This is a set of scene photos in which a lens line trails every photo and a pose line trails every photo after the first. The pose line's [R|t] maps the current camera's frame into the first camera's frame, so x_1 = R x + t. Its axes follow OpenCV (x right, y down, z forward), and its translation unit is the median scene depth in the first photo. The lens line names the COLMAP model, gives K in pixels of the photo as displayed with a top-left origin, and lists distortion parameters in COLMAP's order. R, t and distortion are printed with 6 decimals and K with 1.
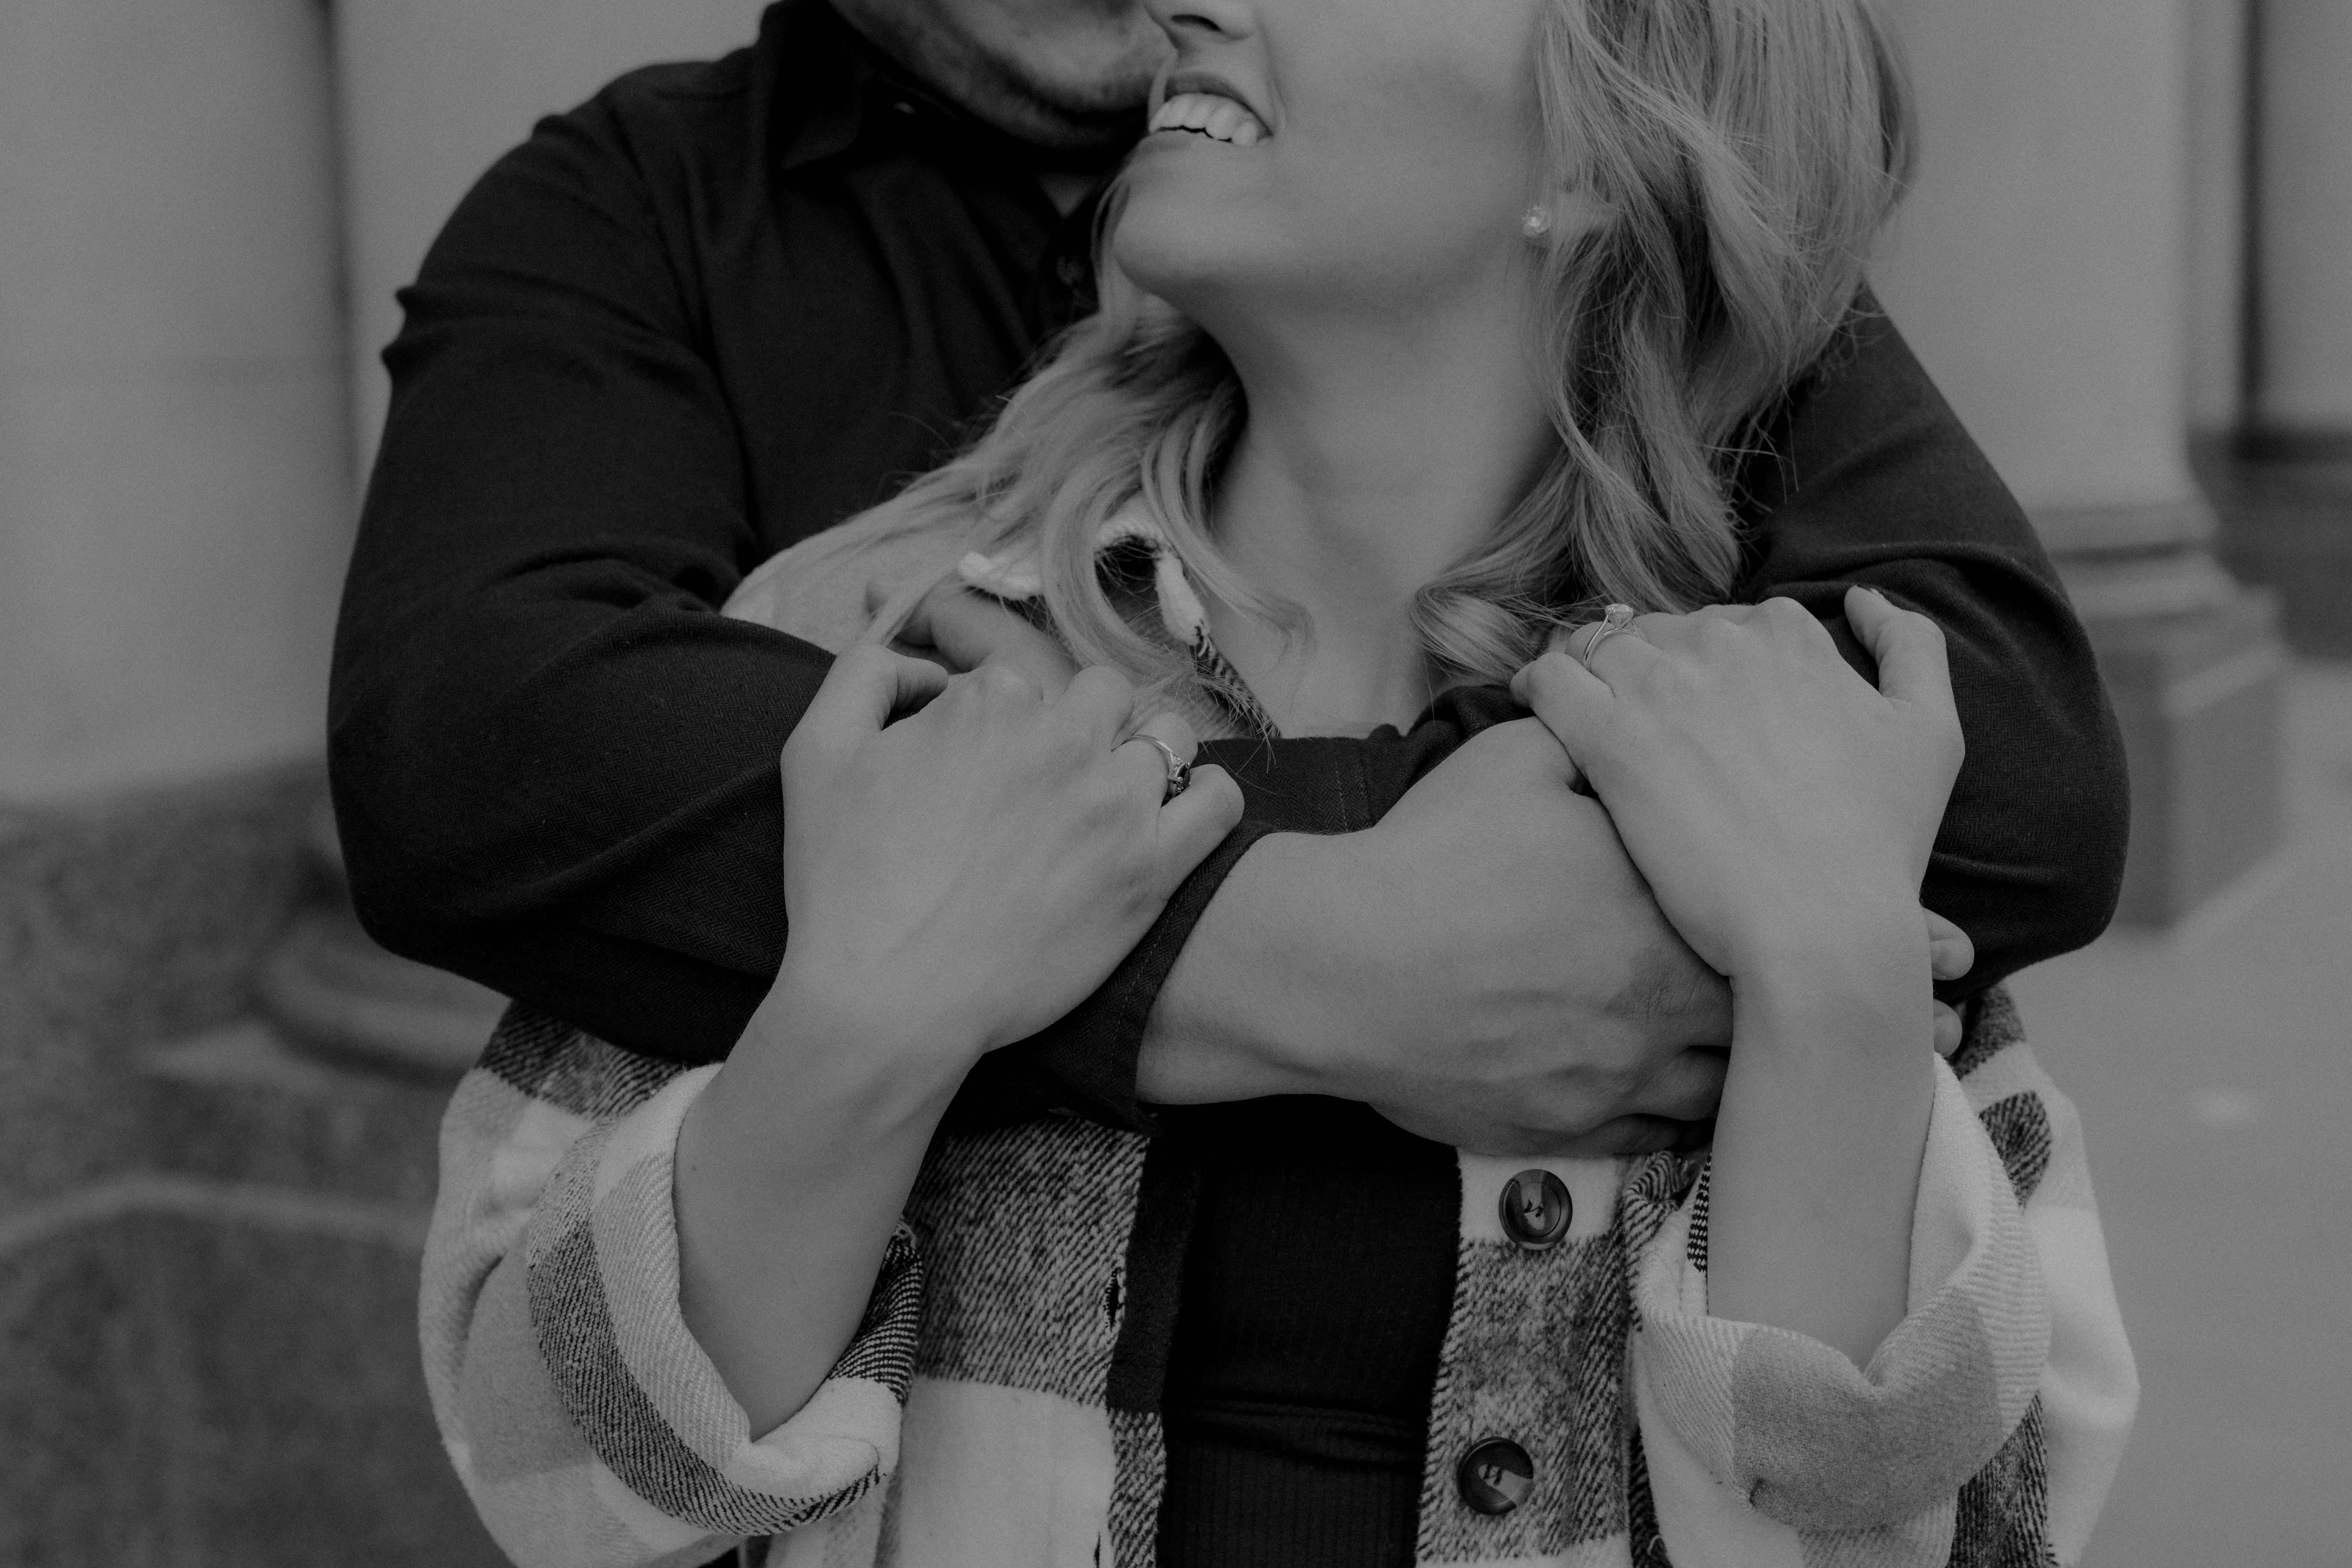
lens RADIAL K [[3457.9, 0, 1165.4], [0, 3457.9, 730.0], [0, 0, 1]] dist [-0.003135, 0.000000]
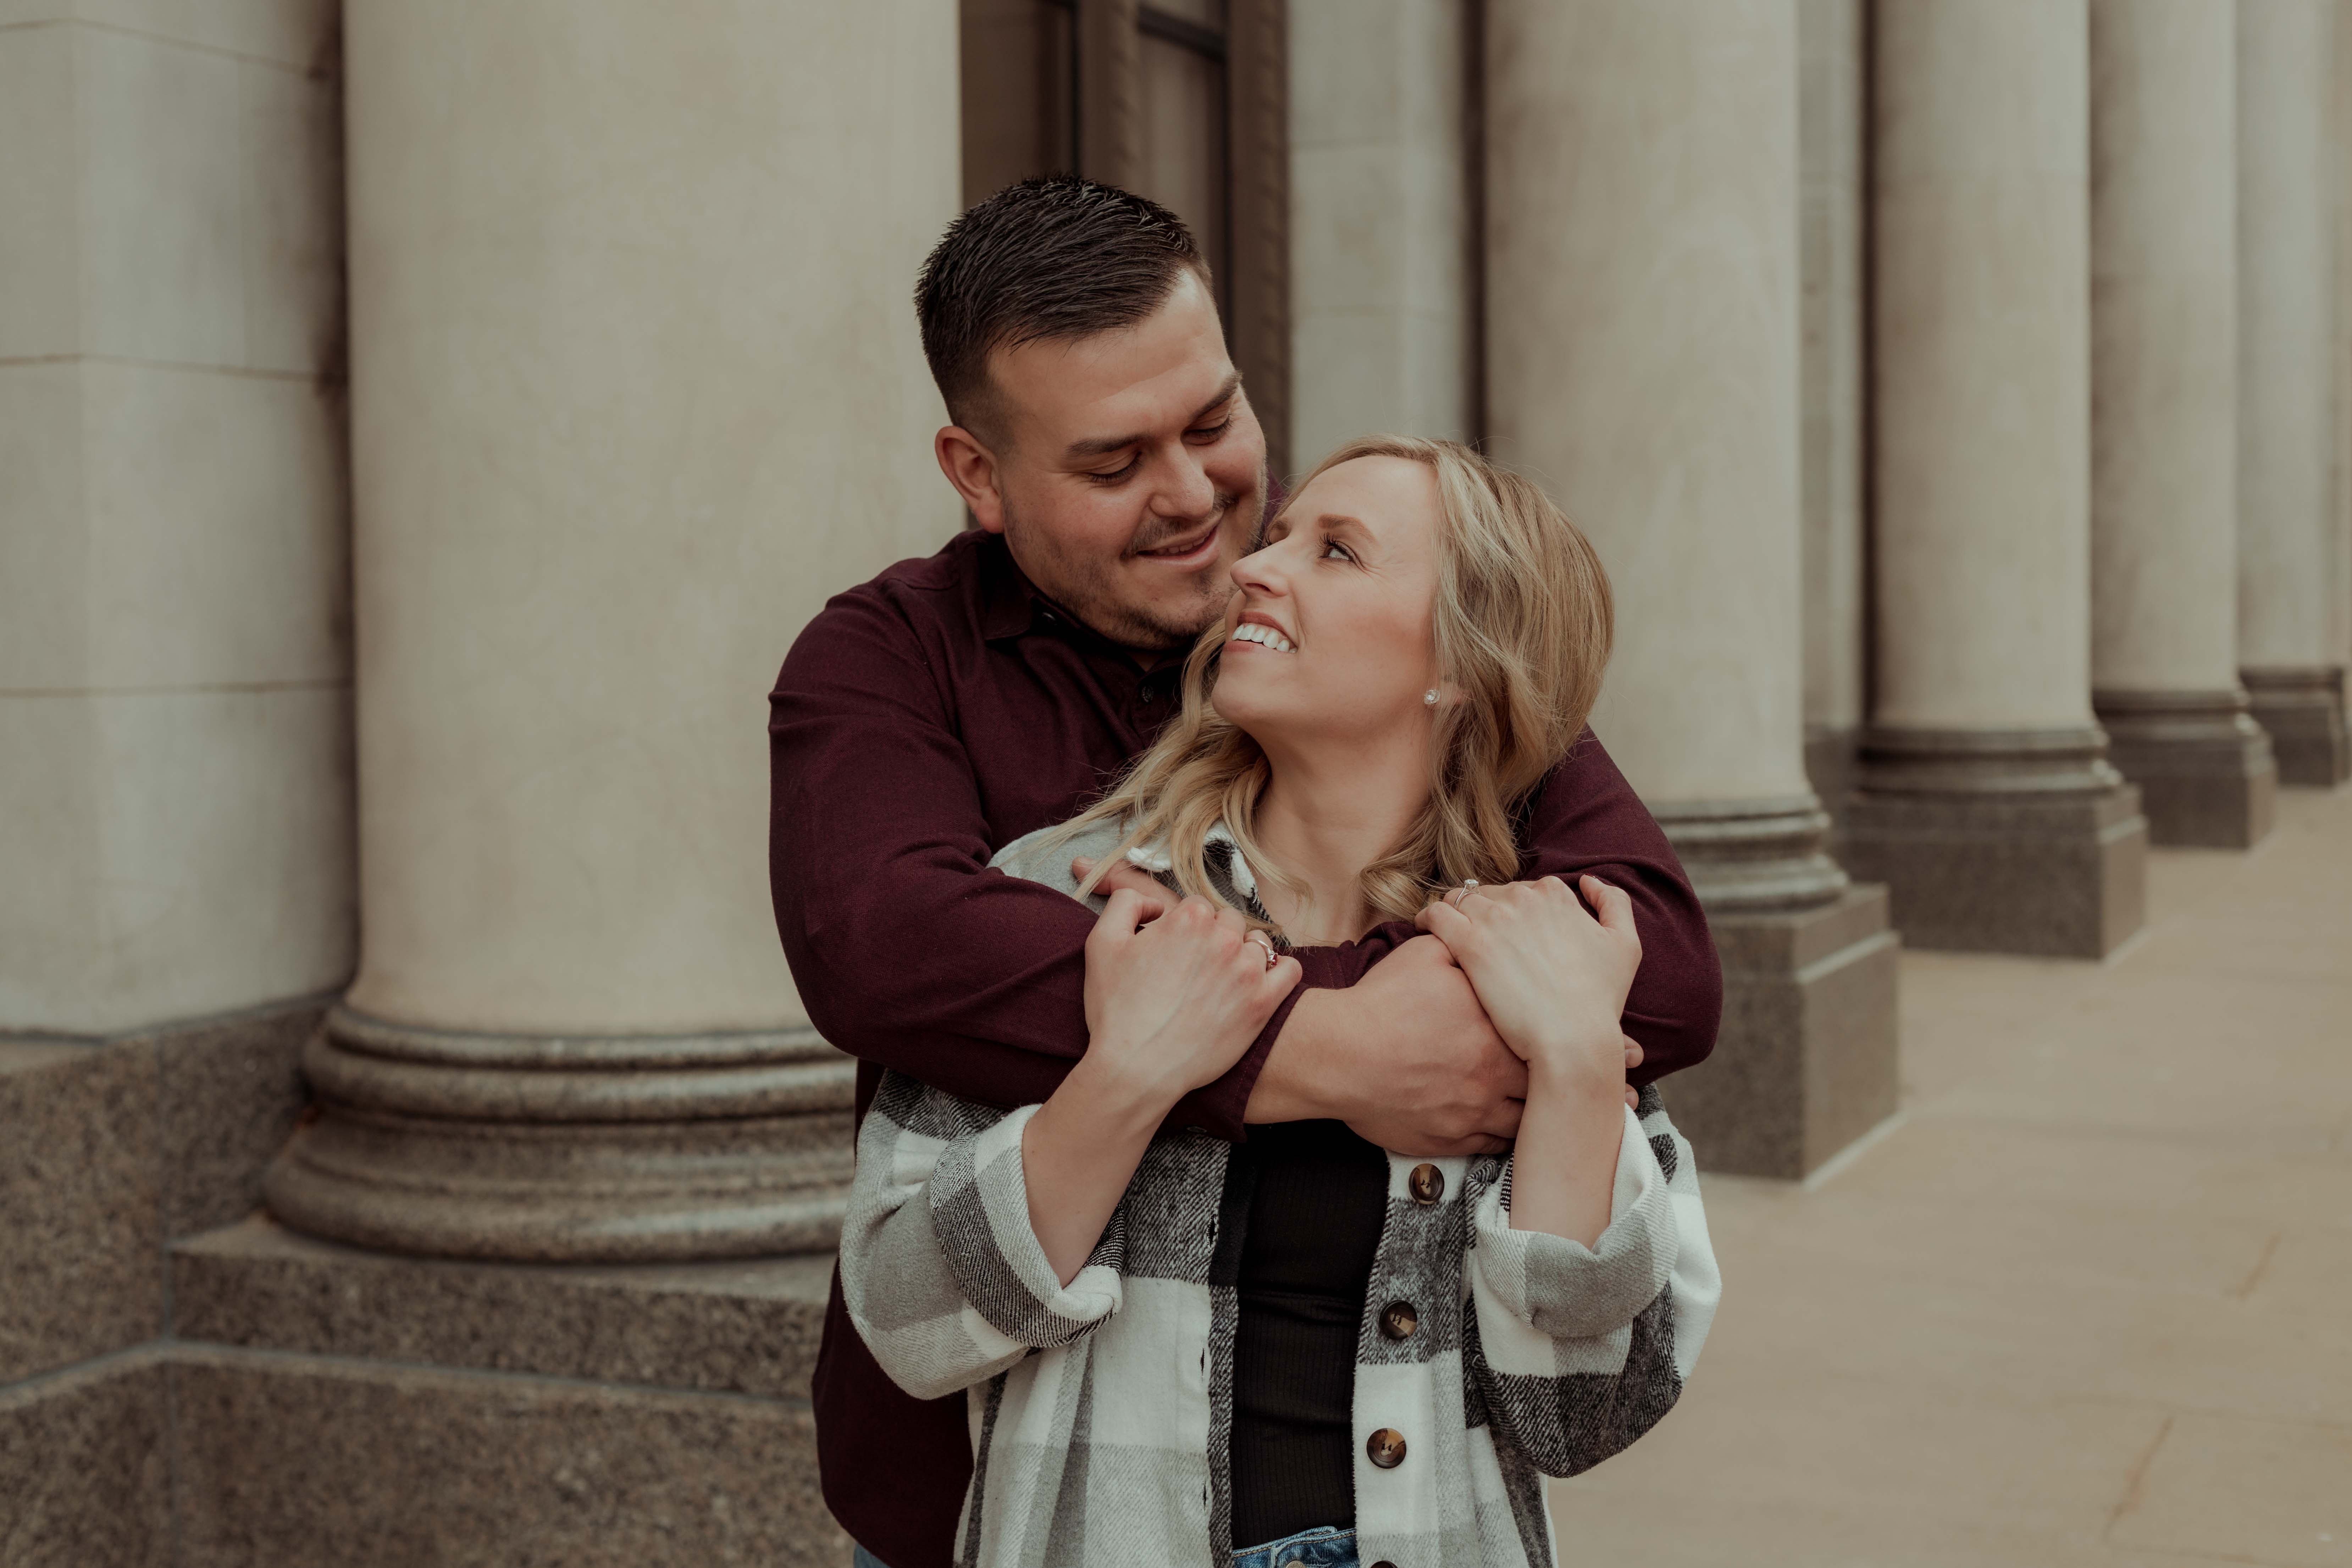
lens RADIAL K [[3457.8, 0, 1169.9], [0, 3457.8, 779.6], [0, 0, 1]] dist [-0.003135, 0.000000]
pose [[0.994942, 0.014265, 0.099434, -0.237160], [-0.007403, 0.997586, -0.069043, 0.044508], [-0.100179, 0.067958, 0.992646, -0.967231]]
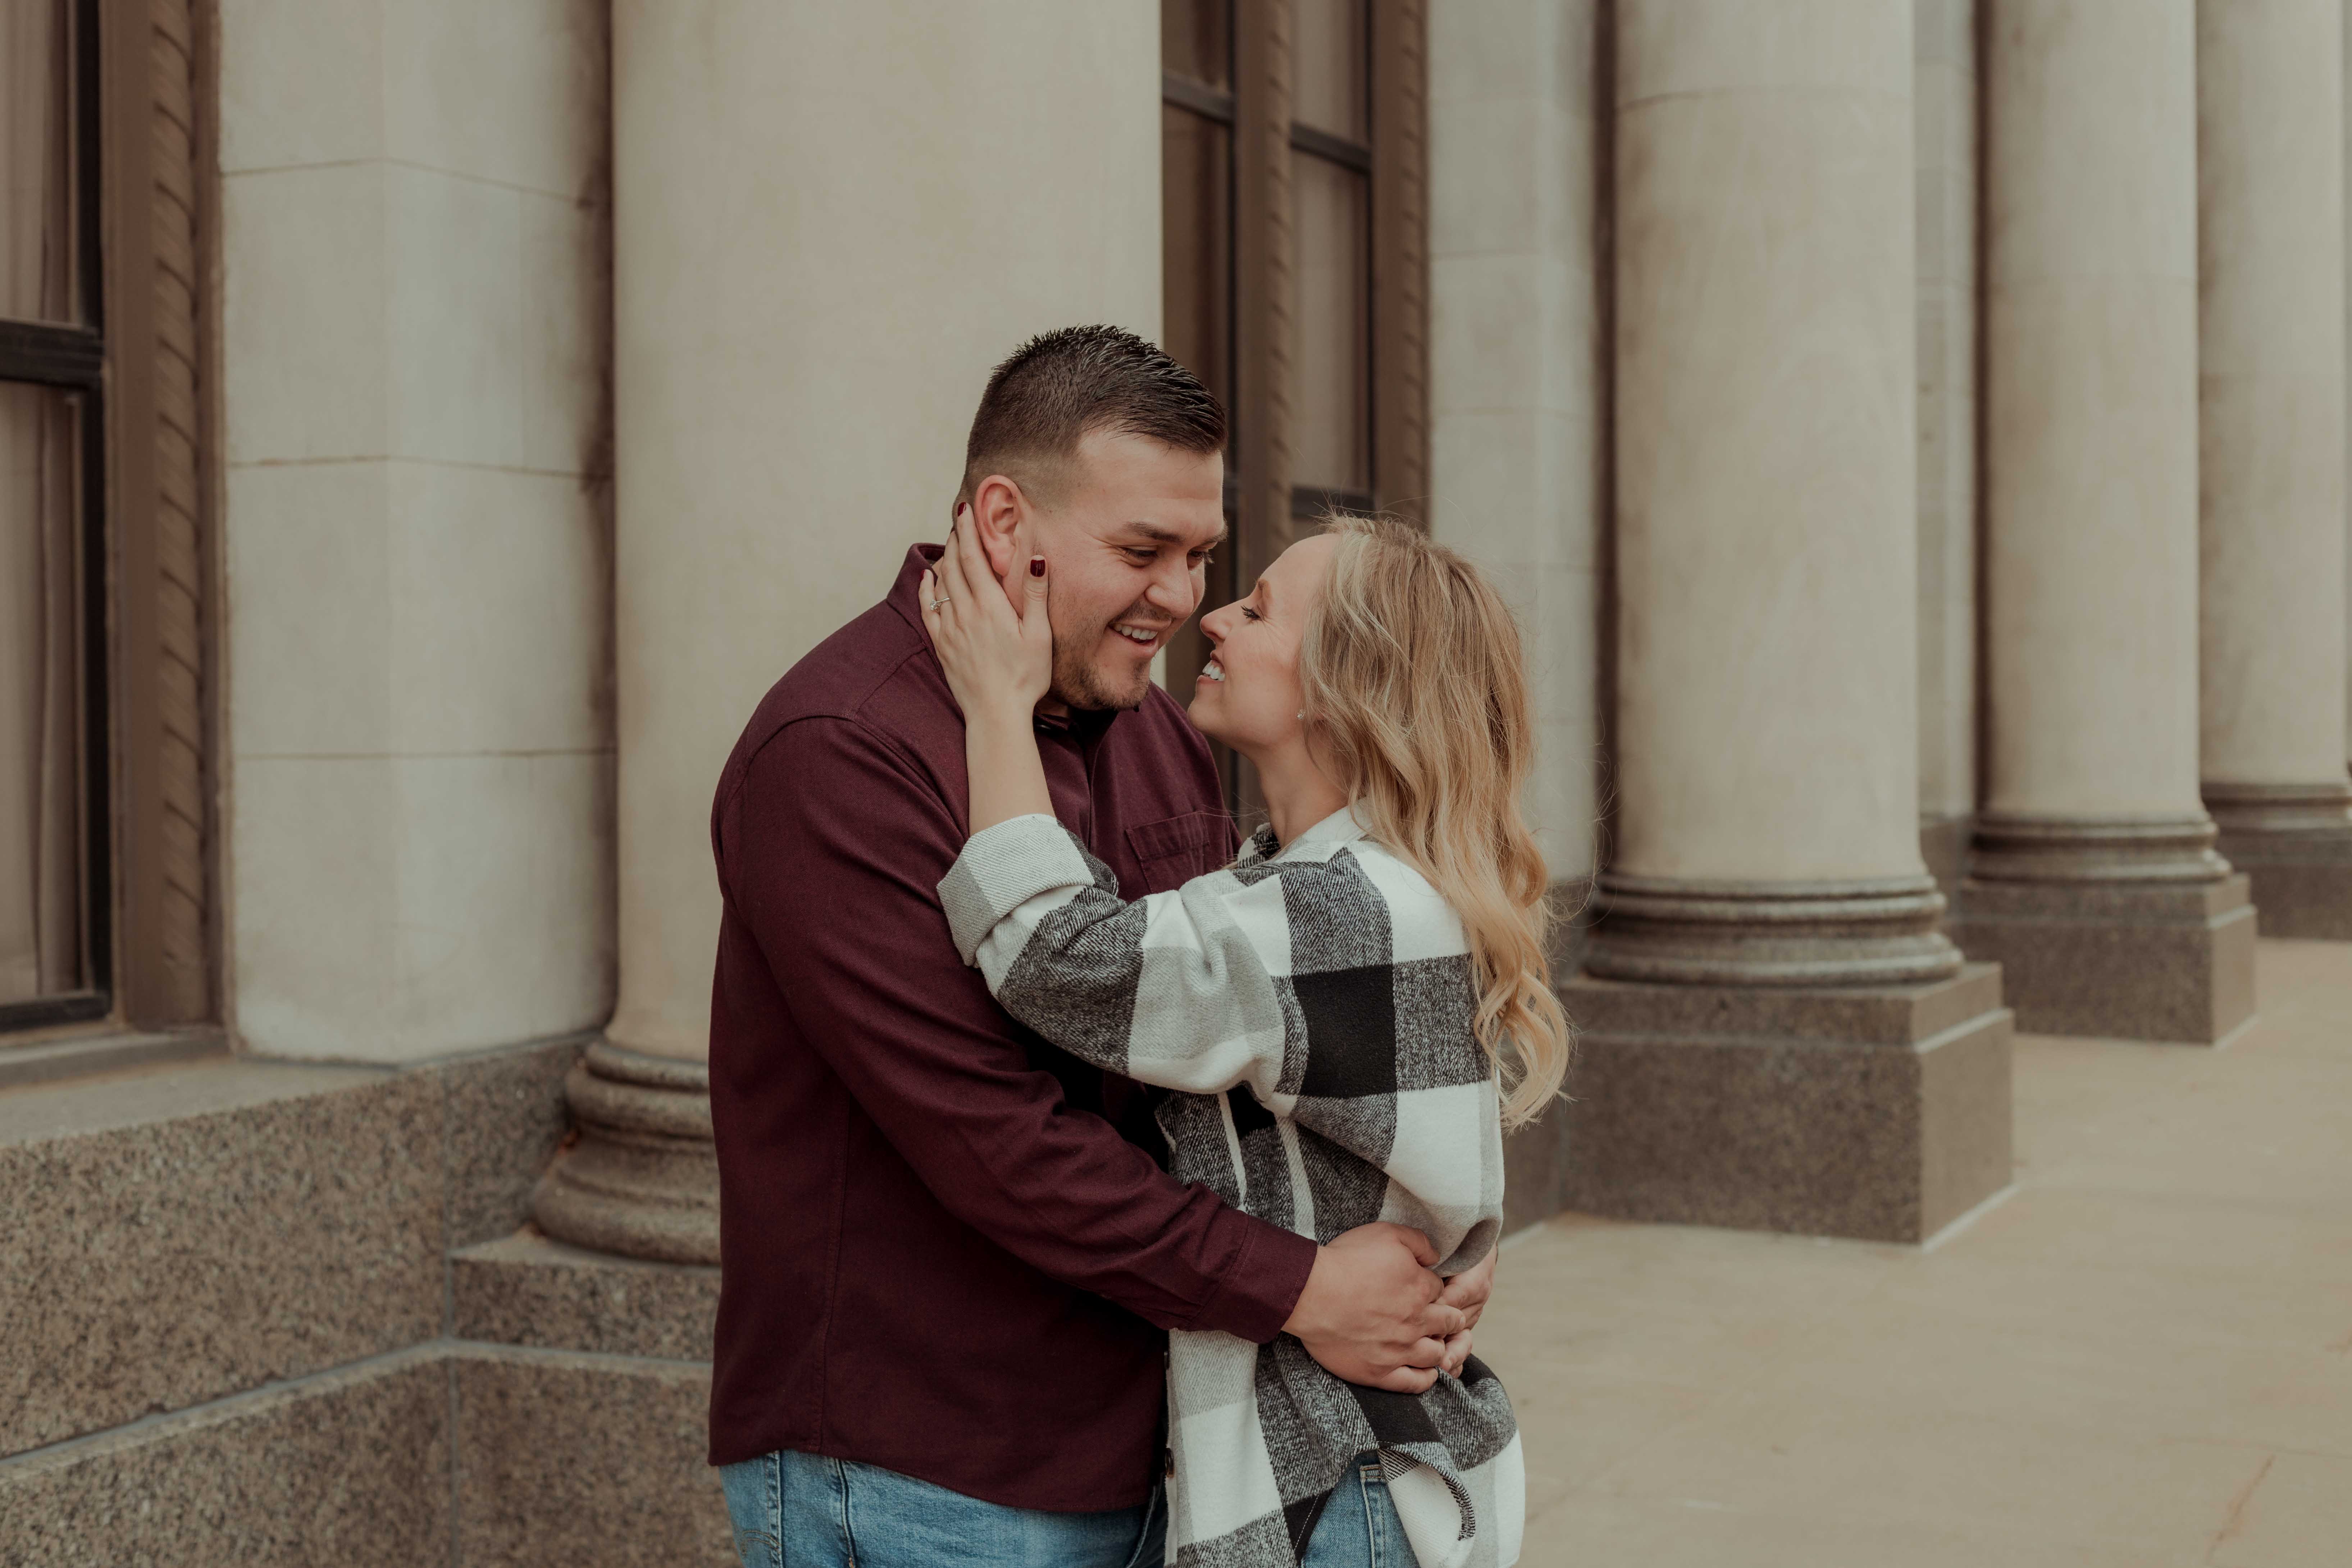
lens RADIAL K [[3457.9, 0, 1183.3], [0, 3457.9, 779.1], [0, 0, 1]] dist [-0.003135, 0.000000]
pose [[0.997145, 0.021933, 0.072249, -0.393275], [-0.014992, 0.995341, -0.095241, 0.123177], [-0.074002, 0.093886, 0.992829, -1.428519]]
